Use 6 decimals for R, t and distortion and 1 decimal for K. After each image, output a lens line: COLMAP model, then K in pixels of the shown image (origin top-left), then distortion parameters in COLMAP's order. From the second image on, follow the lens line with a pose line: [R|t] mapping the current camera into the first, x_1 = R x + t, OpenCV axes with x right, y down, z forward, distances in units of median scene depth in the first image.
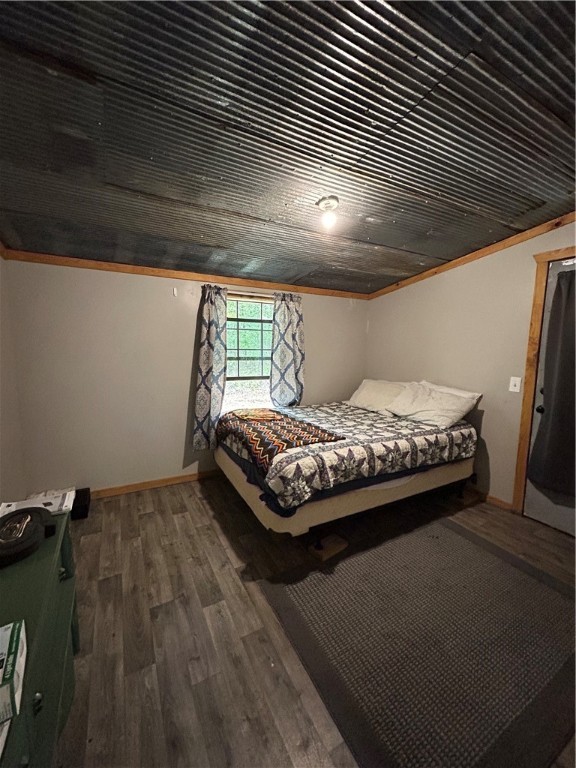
lens RADIAL K [[313.2, 0, 287.4], [0, 313.2, 383.5], [0, 0, 1]] dist [-0.002678, 0.000007]
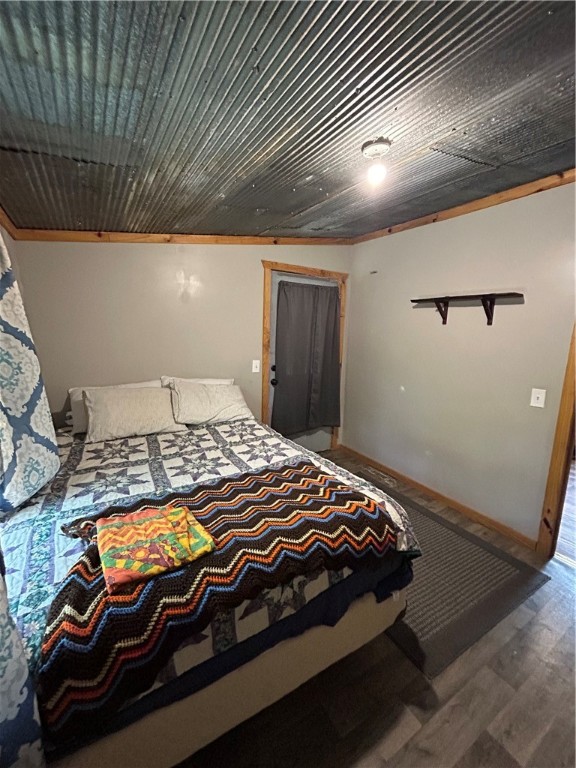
lens RADIAL K [[313.2, 0, 286.2], [0, 313.2, 384.5], [0, 0, 1]] dist [-0.002678, 0.000007]
pose [[-0.053100, -0.178203, 0.982560, -0.529620], [0.089964, 0.979093, 0.182436, -0.151796], [-0.994528, 0.098082, -0.035958, 1.032197]]
